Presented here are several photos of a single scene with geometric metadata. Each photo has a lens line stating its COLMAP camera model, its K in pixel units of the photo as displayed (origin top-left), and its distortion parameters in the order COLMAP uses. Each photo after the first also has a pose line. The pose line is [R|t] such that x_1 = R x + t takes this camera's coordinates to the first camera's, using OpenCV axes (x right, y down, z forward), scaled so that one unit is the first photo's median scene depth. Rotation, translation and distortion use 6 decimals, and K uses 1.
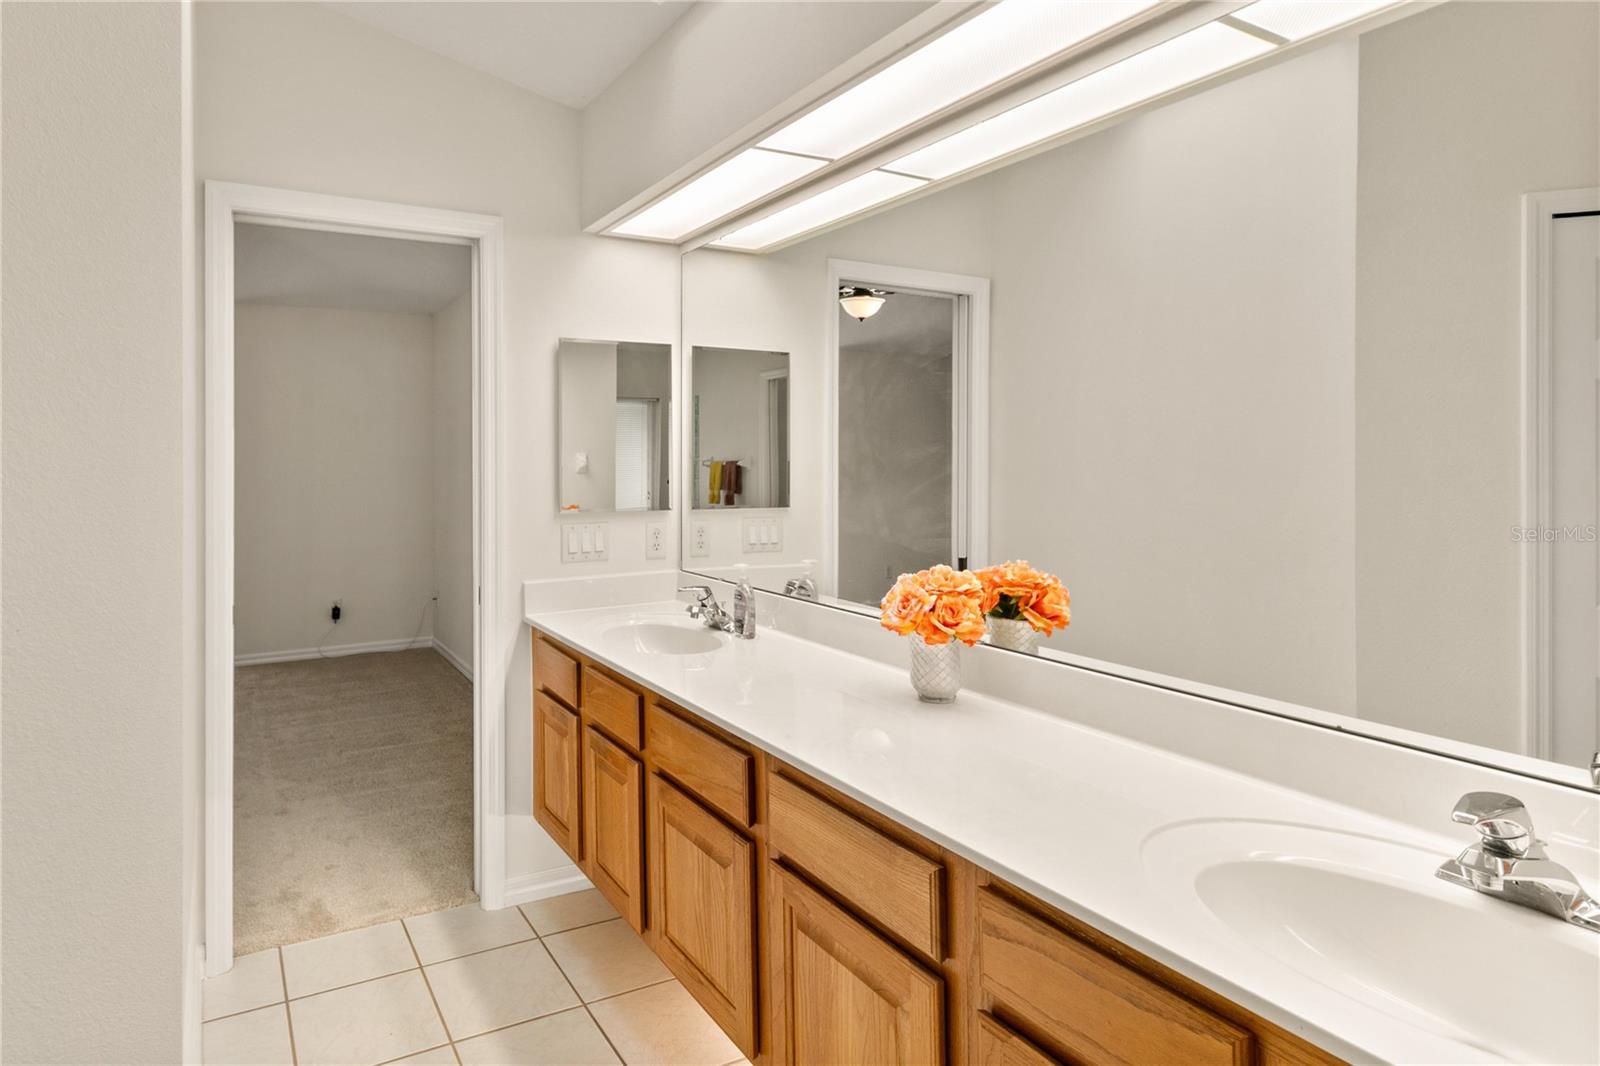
lens RADIAL K [[862.9, 0, 634.0], [0, 862.9, 449.2], [0, 0, 1]] dist [0.007737, -0.001455]
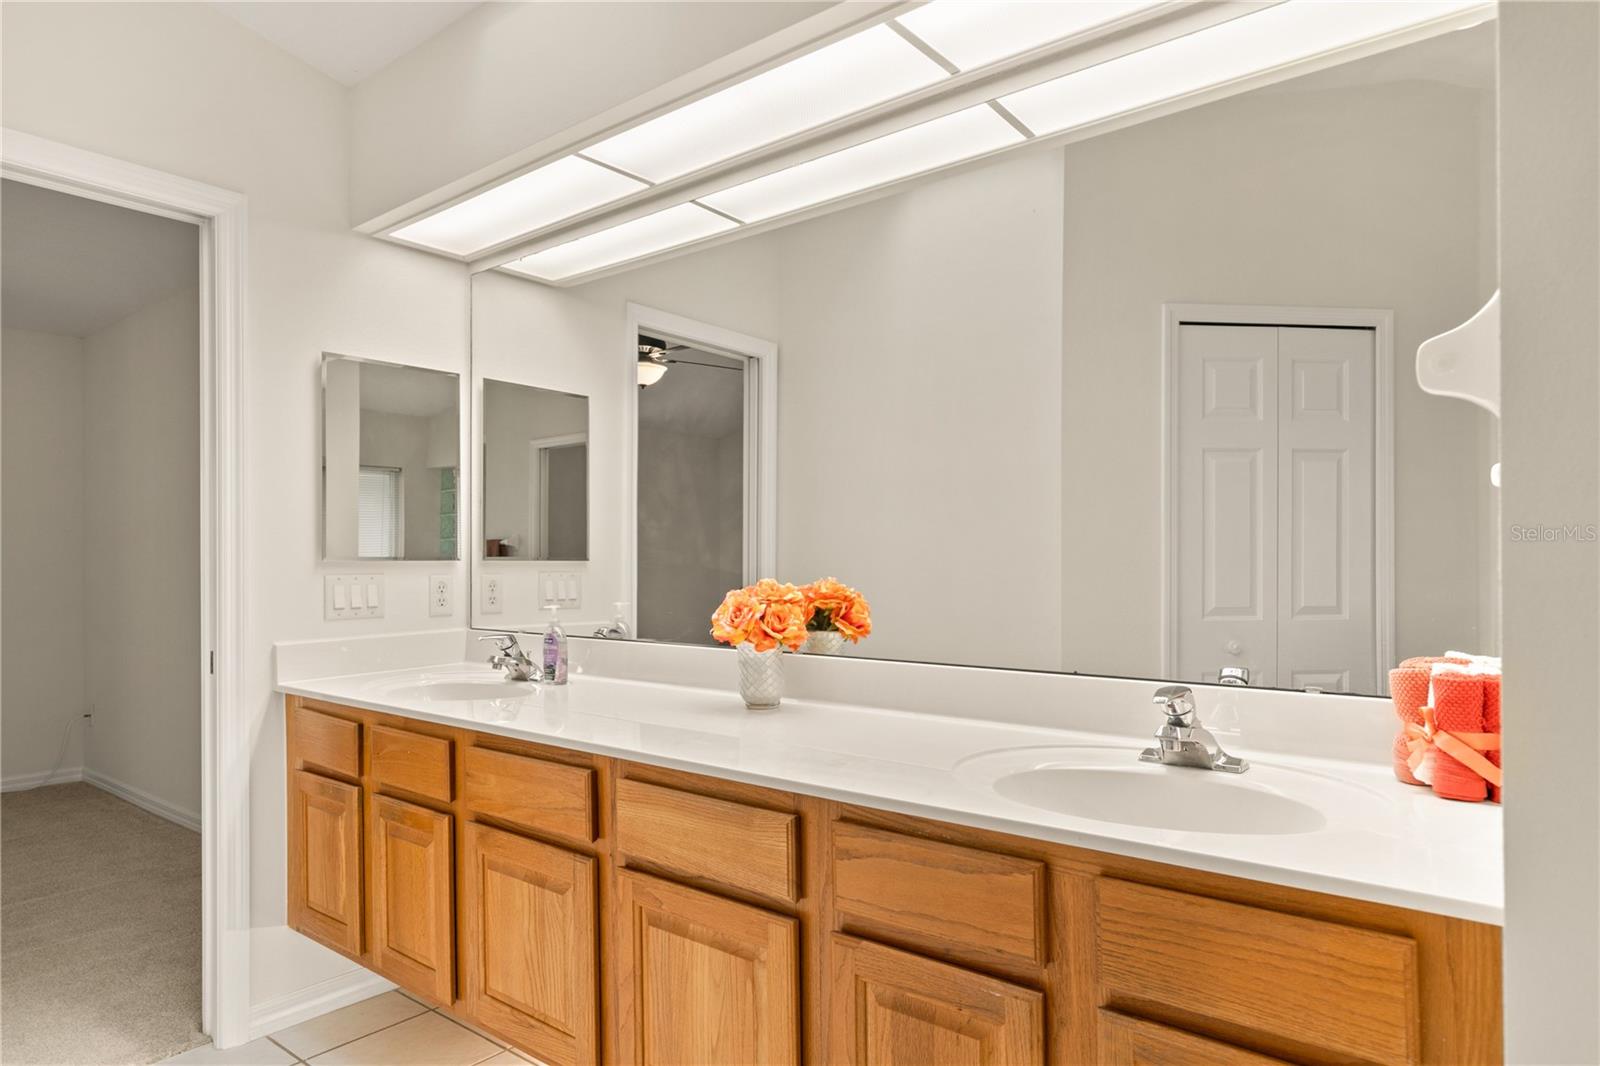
lens RADIAL K [[942.5, 0, 802.1], [0, 942.5, 553.2], [0, 0, 1]] dist [0.004477, 0.000266]
pose [[0.899307, -0.000126, 0.437318, -0.103788], [-0.000929, 0.999997, 0.002198, 0.097969], [-0.437317, -0.002383, 0.899304, -0.046411]]
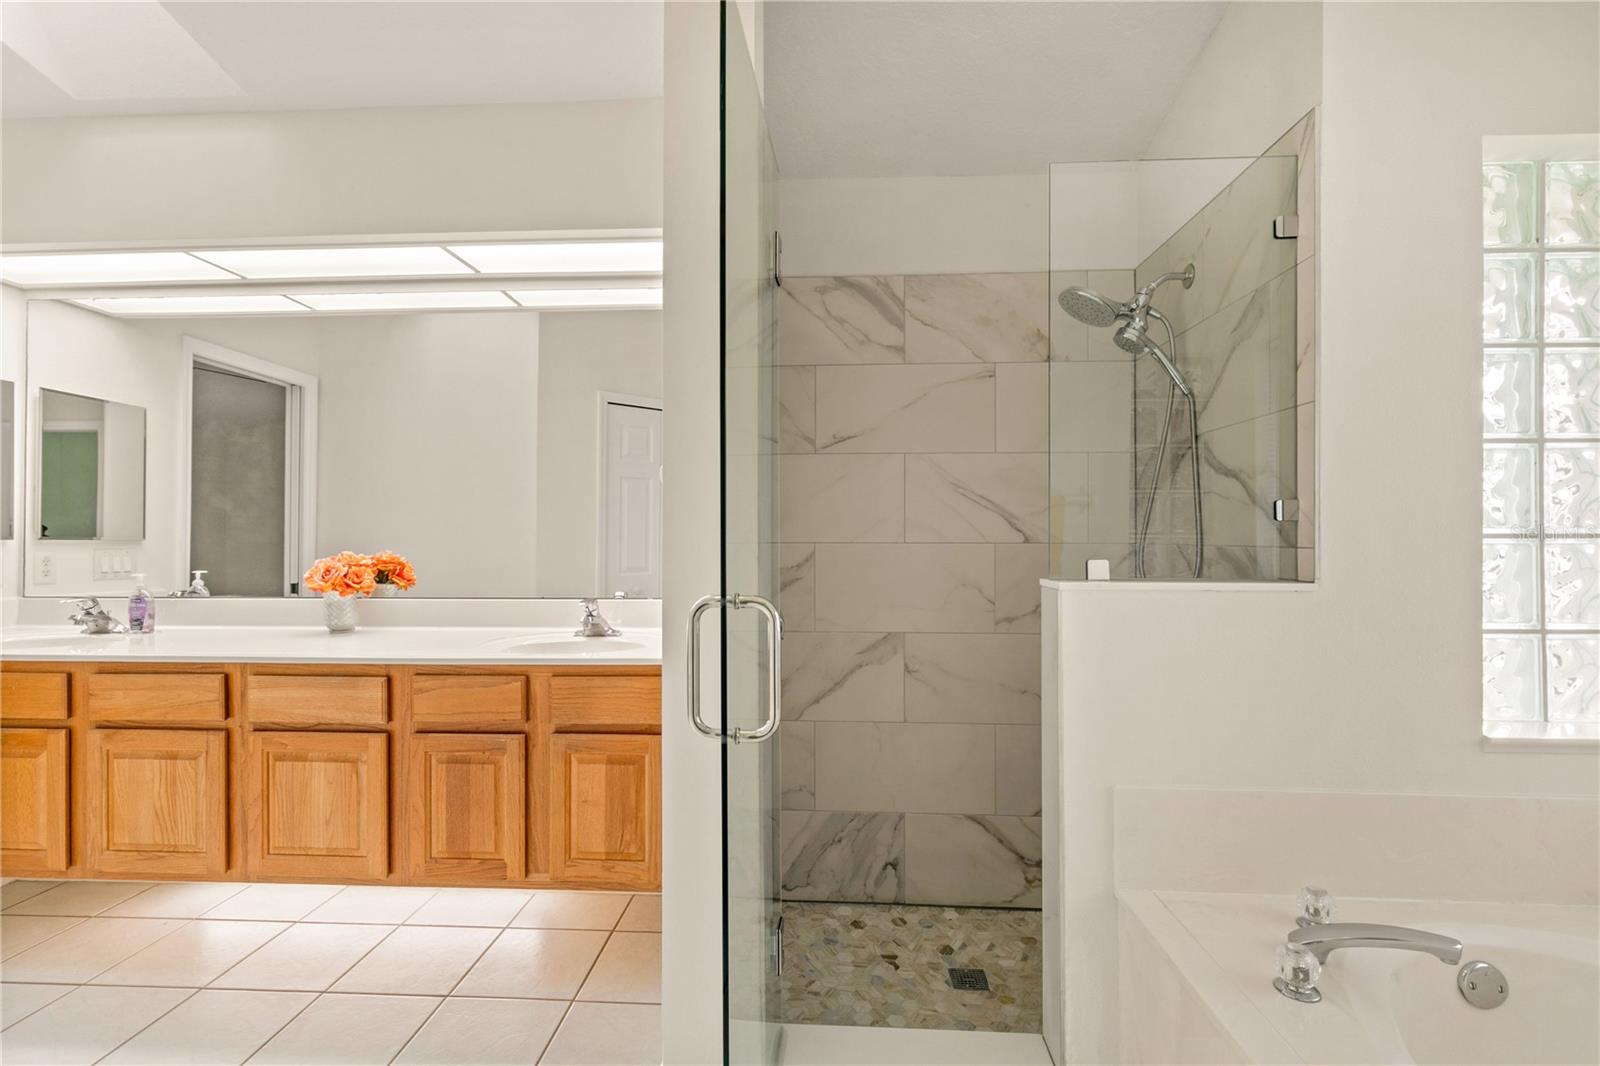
lens RADIAL K [[718.9, 0, 795.1], [0, 718.9, 535.6], [0, 0, 1]] dist [0.009499, -0.001355]
pose [[0.485019, 0.005180, 0.874488, -0.432683], [-0.007451, 0.999971, -0.001791, 0.097052], [-0.874472, -0.005647, 0.485043, -0.426242]]
